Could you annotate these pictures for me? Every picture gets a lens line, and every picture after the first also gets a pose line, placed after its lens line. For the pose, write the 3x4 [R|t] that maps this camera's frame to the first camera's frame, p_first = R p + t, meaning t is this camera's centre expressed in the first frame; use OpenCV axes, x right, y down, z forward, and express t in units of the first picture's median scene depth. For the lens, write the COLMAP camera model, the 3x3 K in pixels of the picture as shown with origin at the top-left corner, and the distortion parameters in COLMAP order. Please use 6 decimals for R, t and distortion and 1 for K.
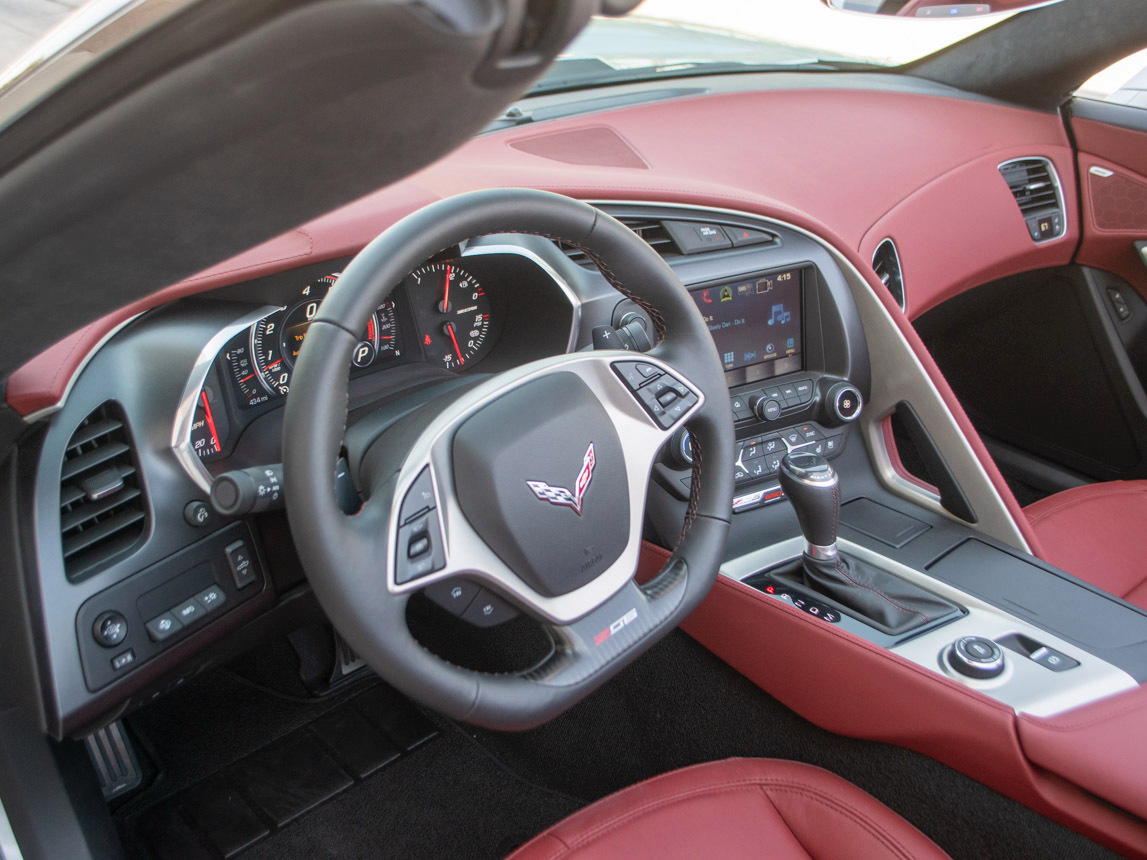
lens RADIAL K [[1084.8, 0, 573.5], [0, 1084.8, 430.0], [0, 0, 1]] dist [-0.080654, 0.013075]
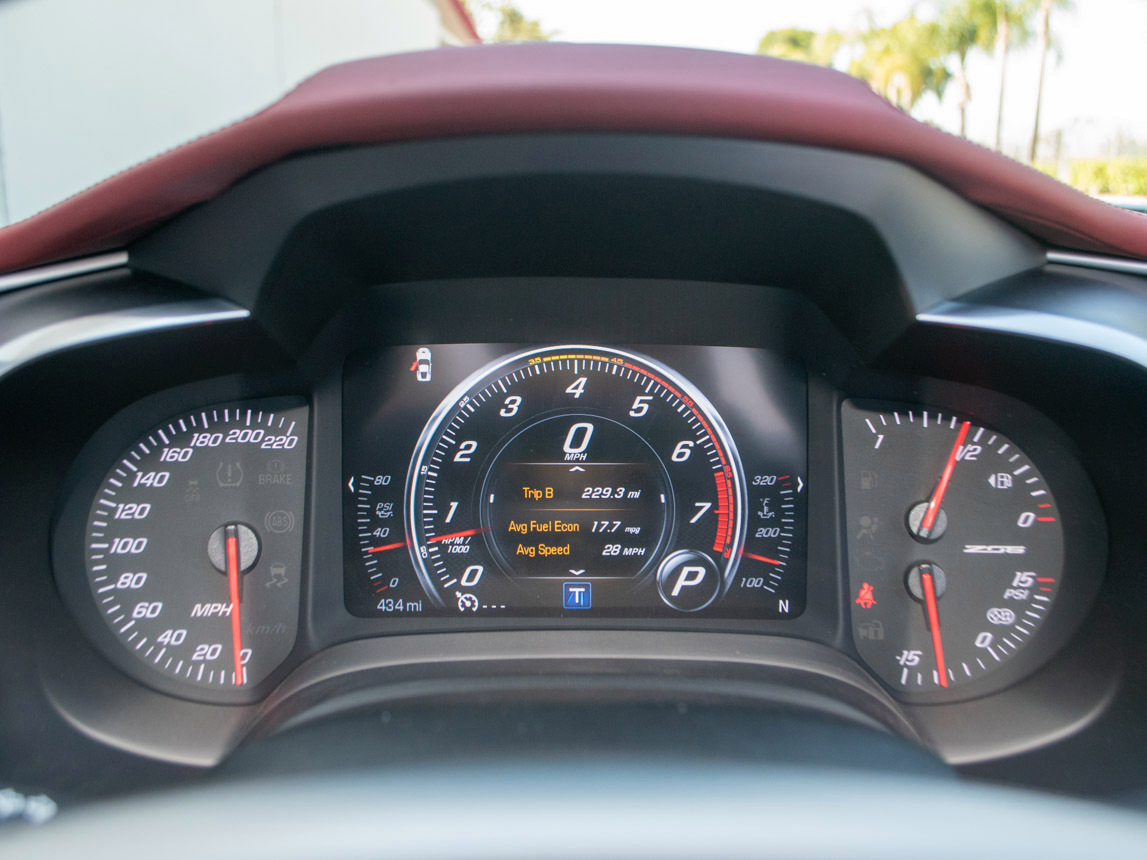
lens RADIAL K [[1174.6, 0, 573.5], [0, 1174.6, 430.0], [0, 0, 1]] dist [-0.071702, -0.008864]
pose [[0.762478, 0.176067, -0.622598, 0.034987], [-0.326165, 0.935645, -0.134850, -0.049713], [0.558788, 0.305890, 0.770835, 0.619787]]
